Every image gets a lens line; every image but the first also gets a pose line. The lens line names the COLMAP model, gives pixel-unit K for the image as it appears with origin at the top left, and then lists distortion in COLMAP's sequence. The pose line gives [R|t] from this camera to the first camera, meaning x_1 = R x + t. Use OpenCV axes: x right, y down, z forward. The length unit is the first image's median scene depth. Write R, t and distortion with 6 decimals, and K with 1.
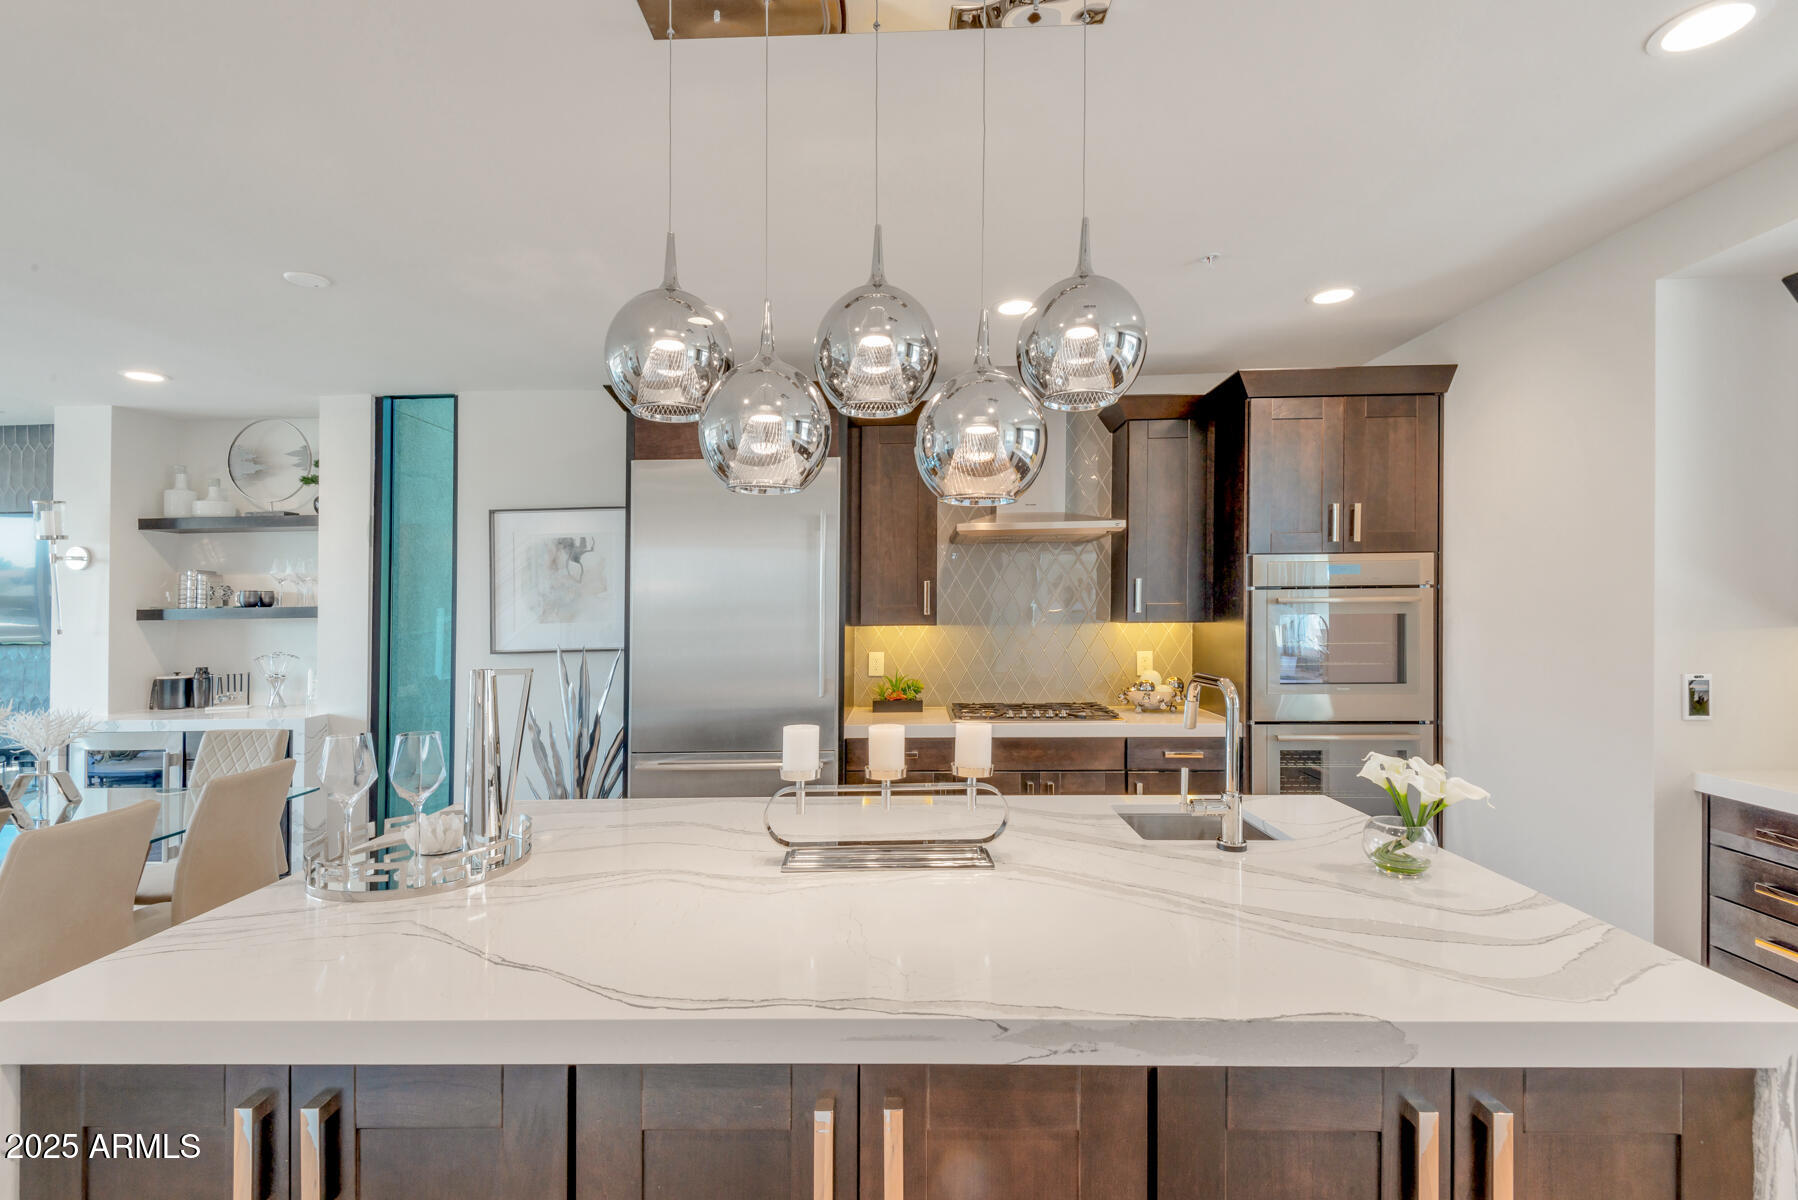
lens RADIAL K [[824.6, 0, 890.8], [0, 824.6, 586.1], [0, 0, 1]] dist [0.039355, -0.028188]
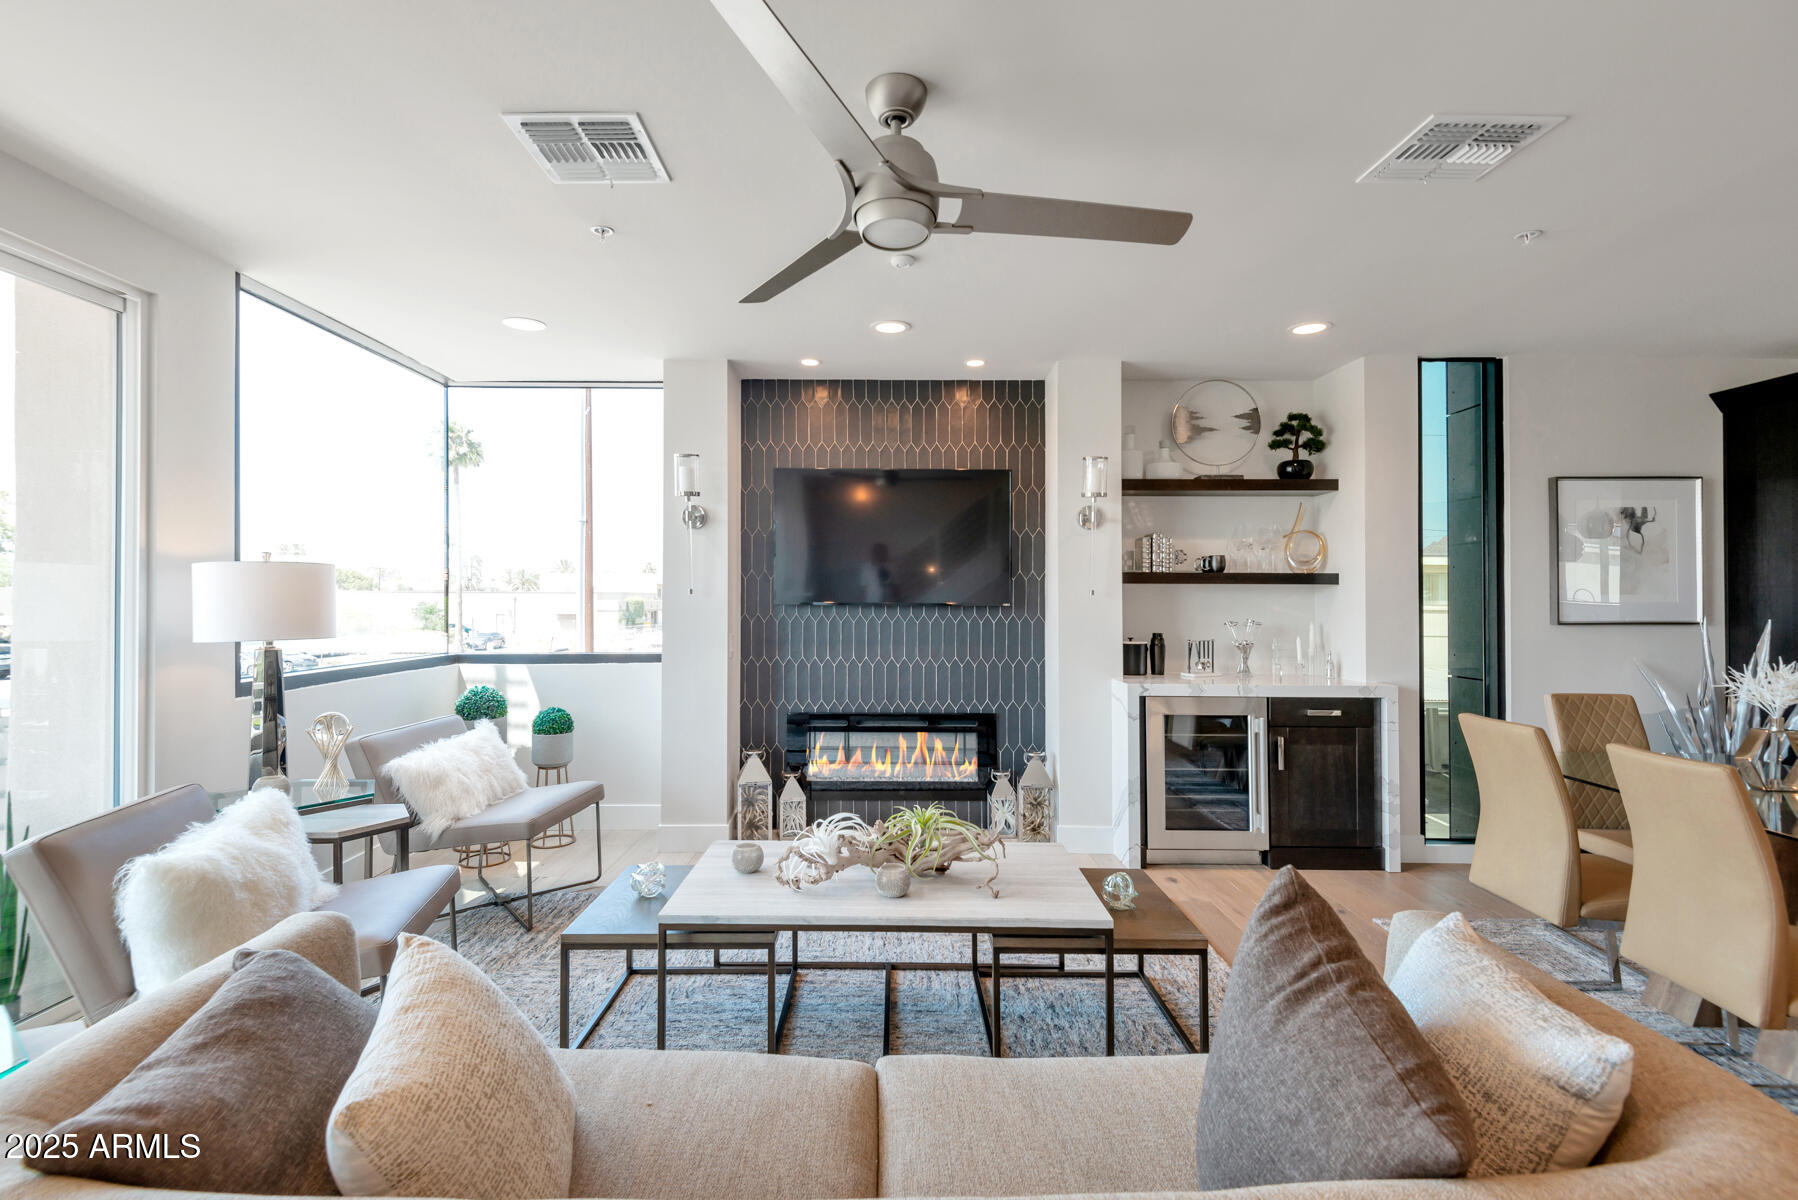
lens RADIAL K [[824.6, 0, 890.8], [0, 824.6, 586.1], [0, 0, 1]] dist [0.039355, -0.028188]
pose [[0.999047, 0.023758, 0.036606, -1.217011], [-0.023768, 0.999717, -0.000163, 0.051621], [-0.036600, -0.000708, 0.999330, 0.051240]]
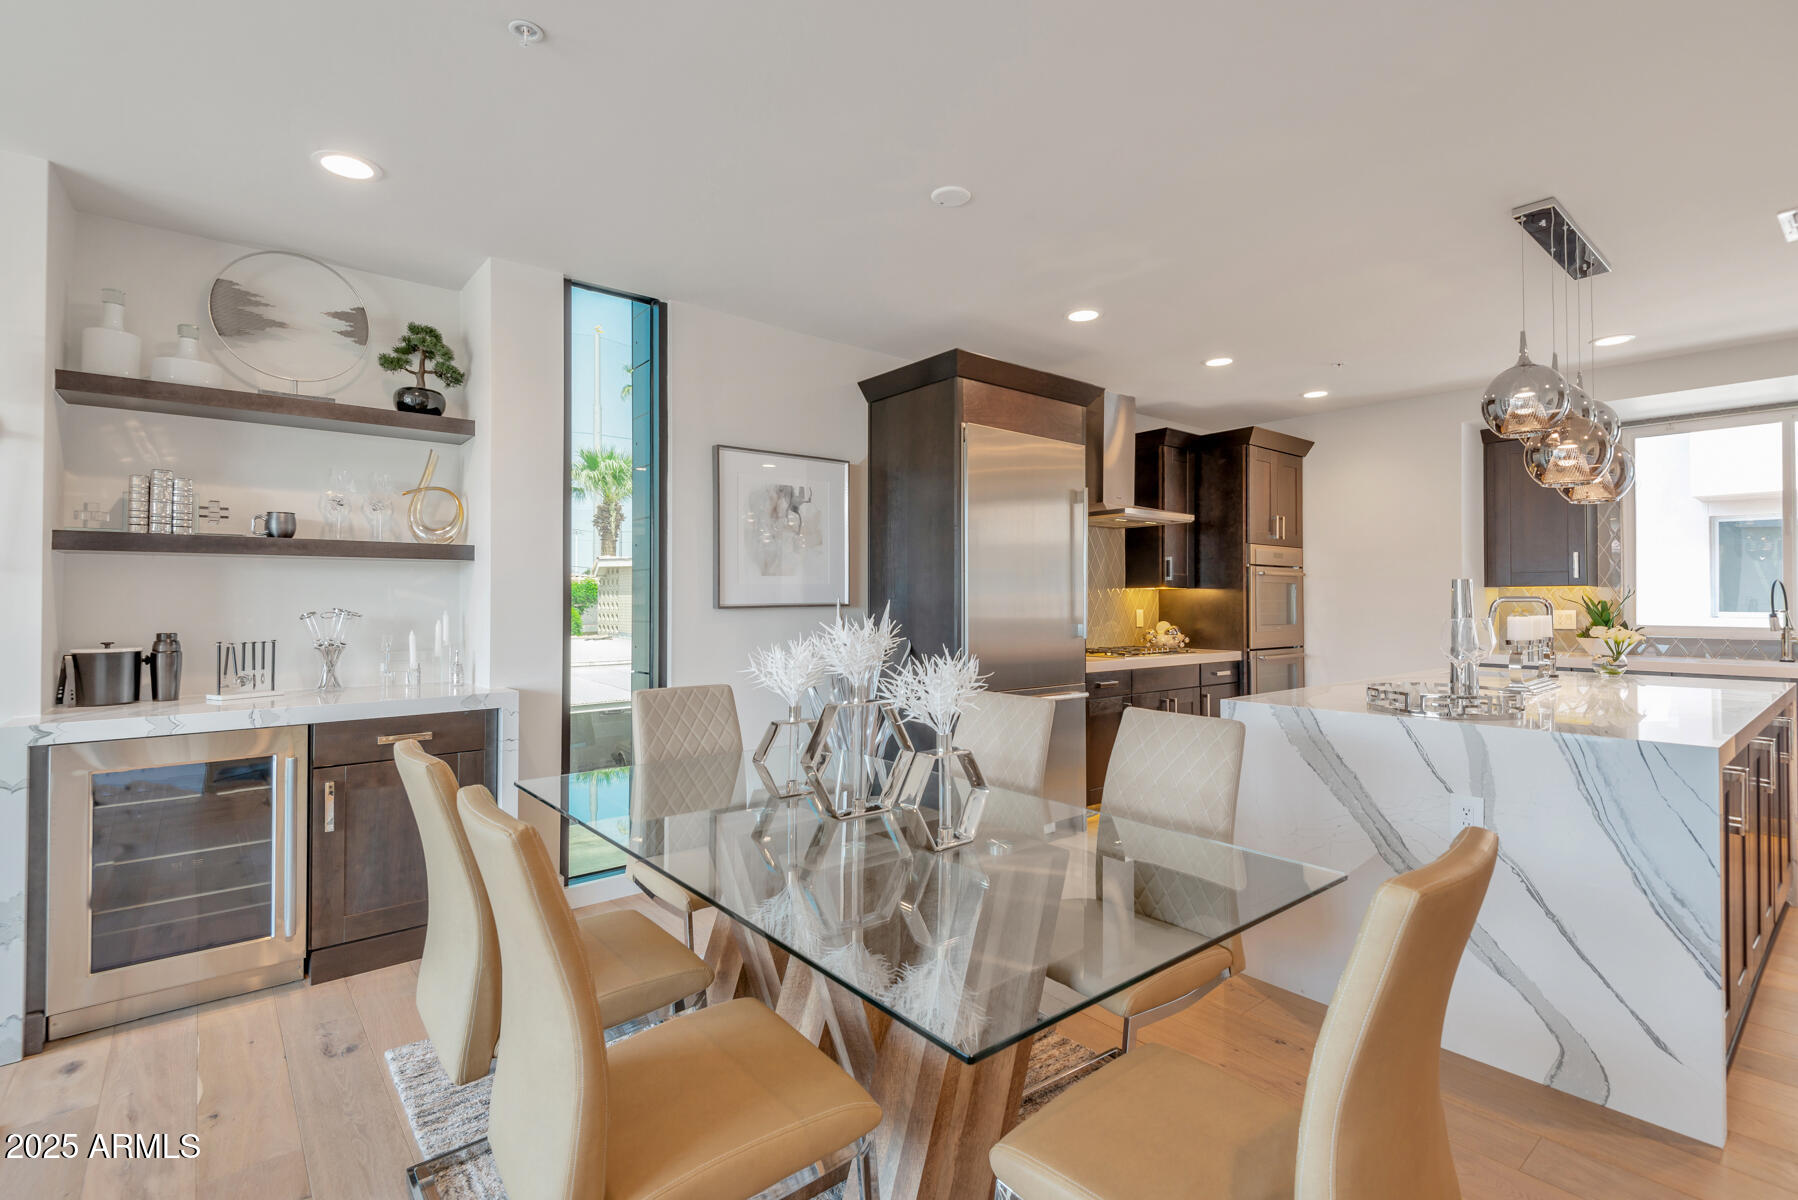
lens RADIAL K [[824.6, 0, 890.8], [0, 824.6, 586.1], [0, 0, 1]] dist [0.039355, -0.028188]
pose [[0.751890, 0.028773, 0.658661, -0.862028], [-0.020505, 0.999584, -0.020259, 0.067325], [-0.658970, 0.001727, 0.752167, 0.212968]]
